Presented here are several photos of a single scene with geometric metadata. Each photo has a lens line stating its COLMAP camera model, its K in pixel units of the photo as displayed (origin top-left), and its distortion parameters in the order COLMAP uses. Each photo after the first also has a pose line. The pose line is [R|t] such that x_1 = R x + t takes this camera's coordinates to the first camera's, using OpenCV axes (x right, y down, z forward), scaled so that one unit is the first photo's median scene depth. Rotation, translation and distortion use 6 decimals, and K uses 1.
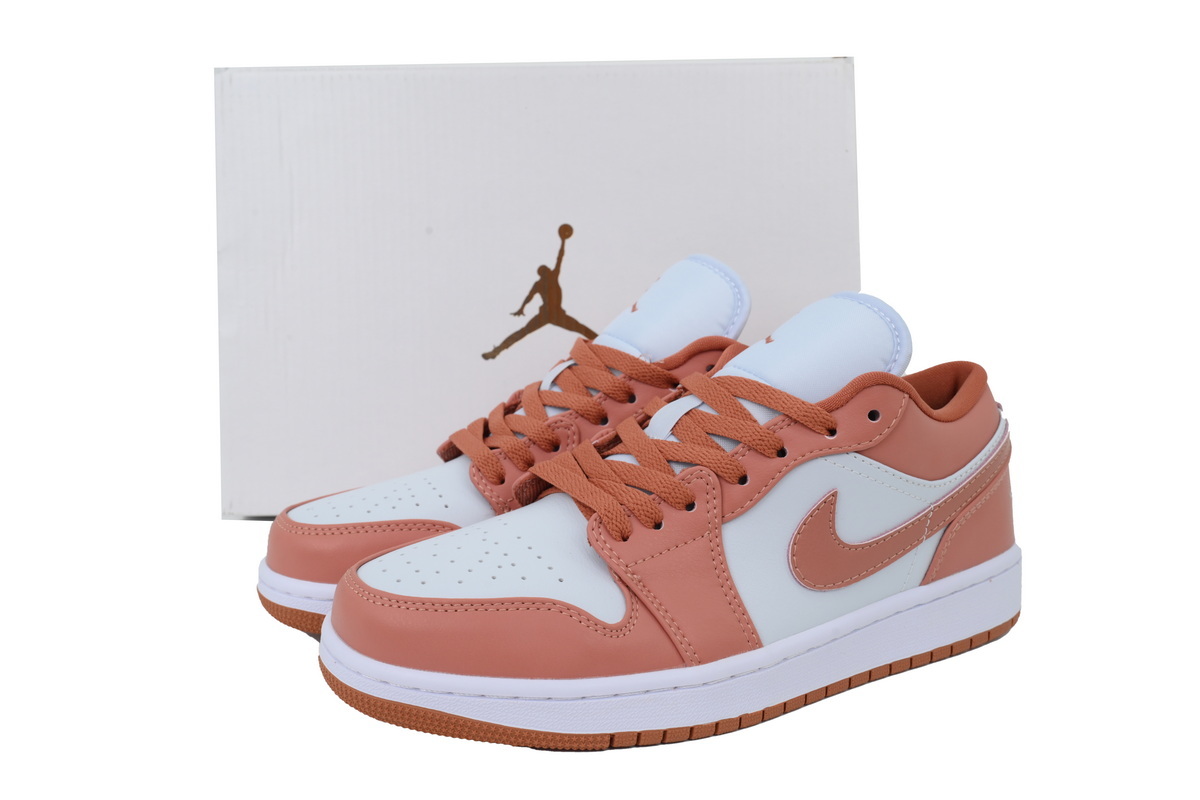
lens RADIAL K [[1292.2, 0, 600.0], [0, 1292.2, 400.0], [0, 0, 1]] dist [0.003394, -0.008858]
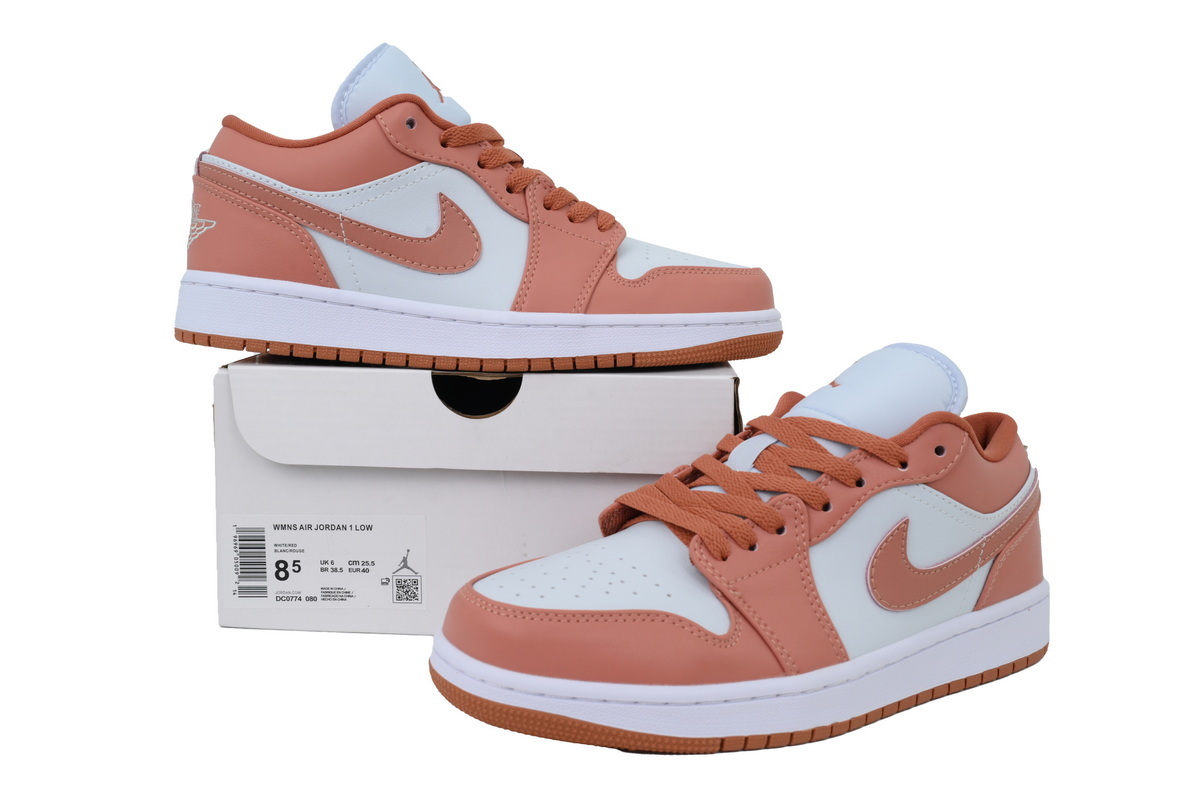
lens RADIAL K [[1292.2, 0, 600.0], [0, 1292.2, 400.0], [0, 0, 1]] dist [0.003394, -0.008858]
pose [[0.994962, 0.020451, 0.098146, -0.189879], [-0.012169, 0.996370, -0.084259, 0.066811], [-0.099513, 0.082640, 0.991599, -0.068556]]
